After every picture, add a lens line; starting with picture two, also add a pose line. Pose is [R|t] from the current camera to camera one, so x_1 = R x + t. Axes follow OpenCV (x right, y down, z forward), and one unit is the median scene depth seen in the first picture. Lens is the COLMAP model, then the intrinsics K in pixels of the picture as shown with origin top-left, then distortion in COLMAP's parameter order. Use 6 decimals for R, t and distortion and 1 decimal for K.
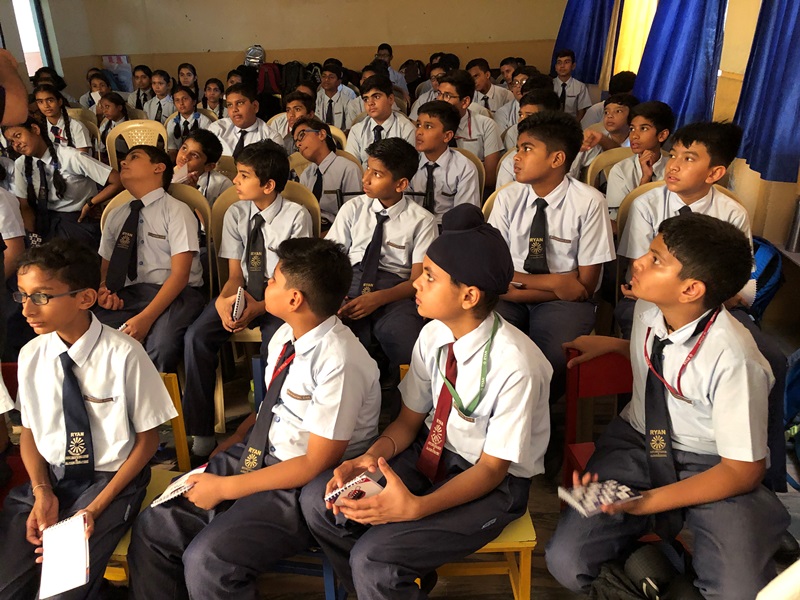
lens RADIAL K [[668.8, 0, 401.4], [0, 668.8, 295.0], [0, 0, 1]] dist [0.007036, 0.010986]
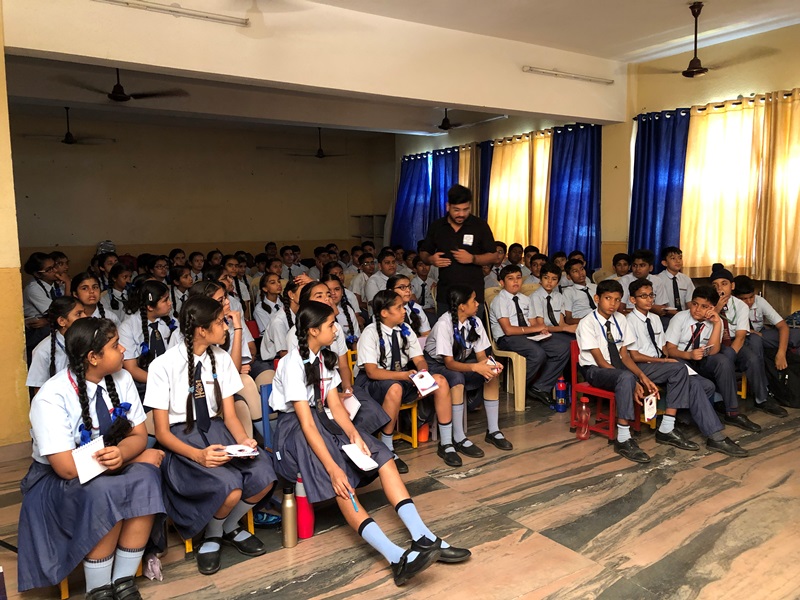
lens RADIAL K [[668.8, 0, 402.9], [0, 668.8, 280.3], [0, 0, 1]] dist [0.007036, 0.010986]
pose [[0.766527, -0.024261, 0.641754, -3.147923], [0.229500, 0.943649, -0.238447, 0.384057], [-0.599805, 0.330059, 0.728900, -0.489368]]
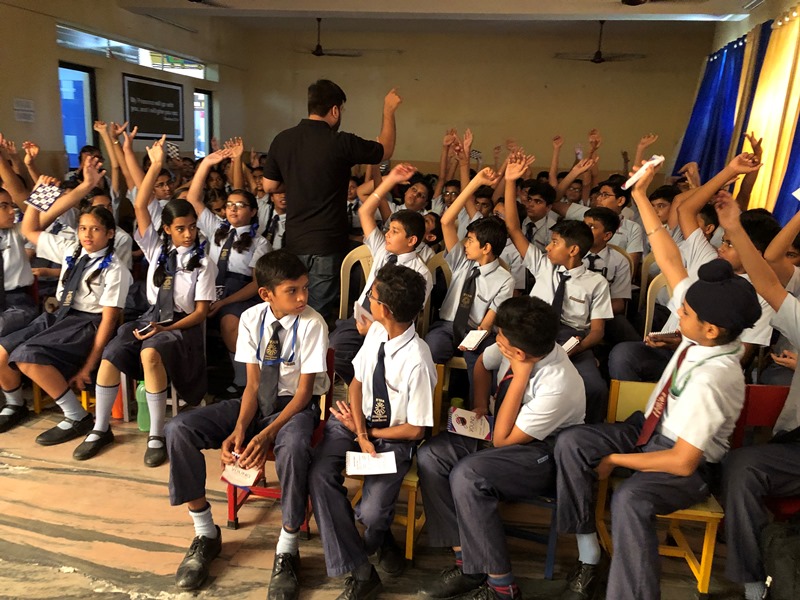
lens RADIAL K [[668.8, 0, 386.9], [0, 668.8, 290.5], [0, 0, 1]] dist [0.007036, 0.010986]
pose [[0.987742, 0.110572, -0.110183, -0.333016], [-0.127261, 0.979170, -0.158211, 0.202099], [0.090394, 0.170294, 0.981238, -0.454326]]
